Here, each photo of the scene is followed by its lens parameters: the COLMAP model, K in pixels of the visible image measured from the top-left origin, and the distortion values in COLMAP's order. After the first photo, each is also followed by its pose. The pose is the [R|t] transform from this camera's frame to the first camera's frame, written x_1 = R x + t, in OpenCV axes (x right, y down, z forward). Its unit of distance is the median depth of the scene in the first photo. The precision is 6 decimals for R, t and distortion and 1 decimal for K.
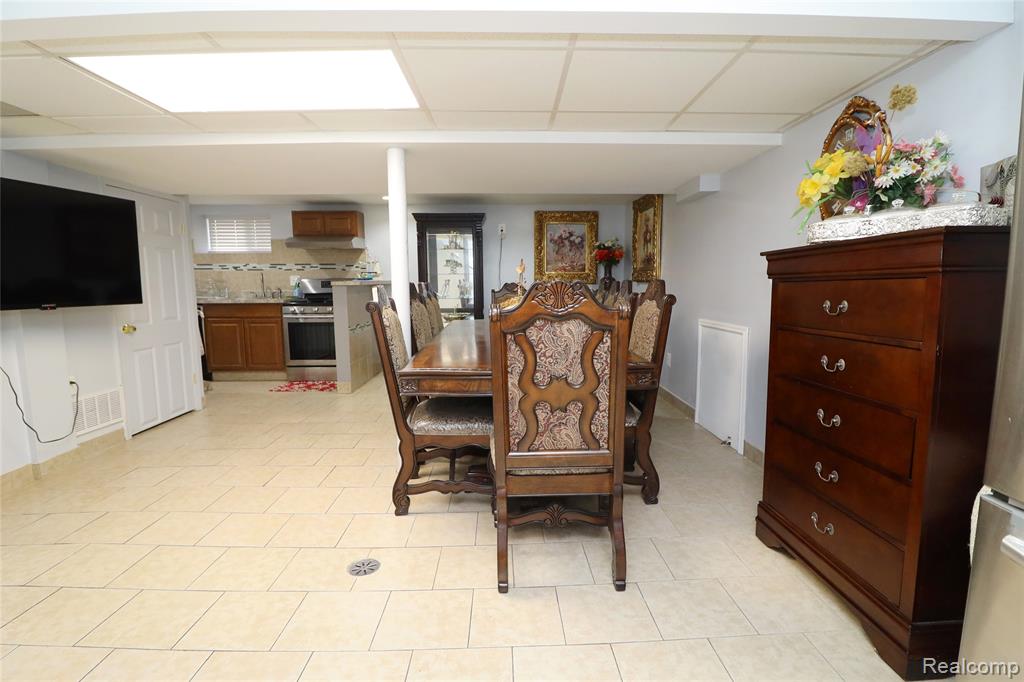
lens RADIAL K [[469.5, 0, 511.0], [0, 469.5, 337.4], [0, 0, 1]] dist [-0.002412, -0.009773]
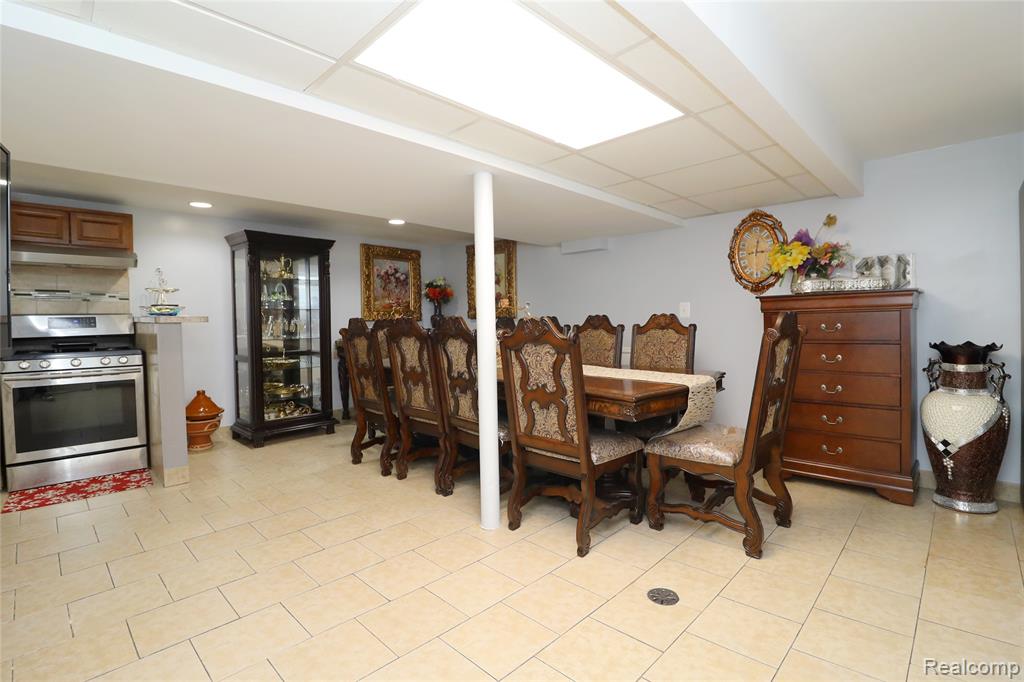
lens RADIAL K [[469.5, 0, 510.4], [0, 469.5, 337.8], [0, 0, 1]] dist [-0.002412, -0.009773]
pose [[0.711517, -0.026894, 0.702154, -0.398500], [0.086921, 0.994961, -0.049971, -0.011108], [-0.697272, 0.096588, 0.710270, 0.152085]]
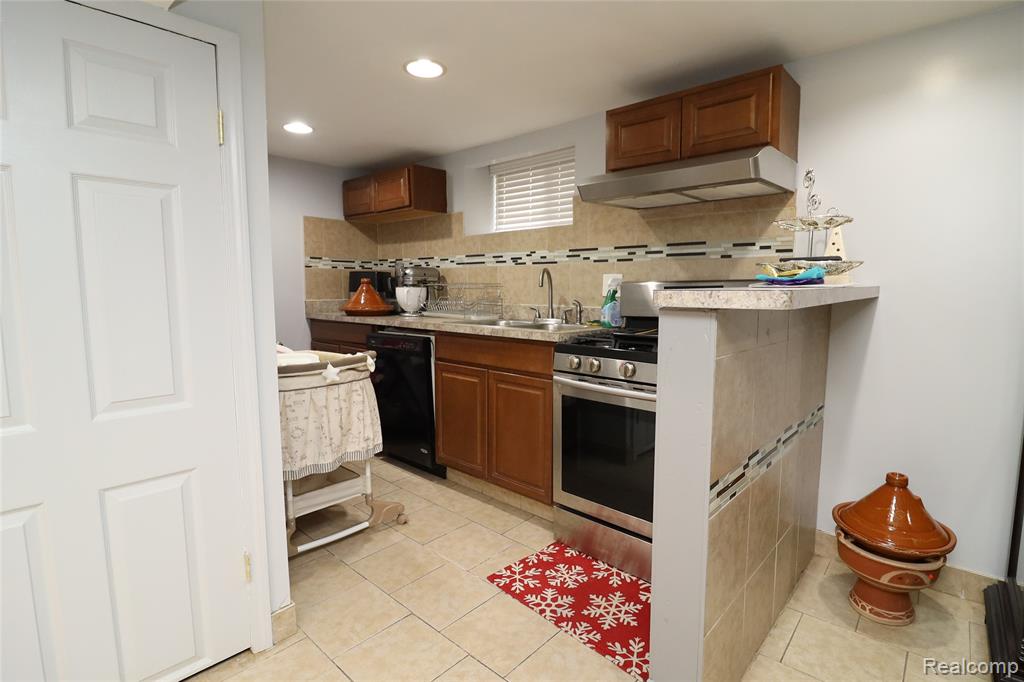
lens RADIAL K [[500.3, 0, 527.2], [0, 500.3, 337.1], [0, 0, 1]] dist [-0.005589, -0.000624]
pose [[0.737246, 0.073767, -0.671585, -0.206879], [-0.082566, 0.996408, 0.018807, -0.076753], [0.670560, 0.041585, 0.740689, 0.617133]]
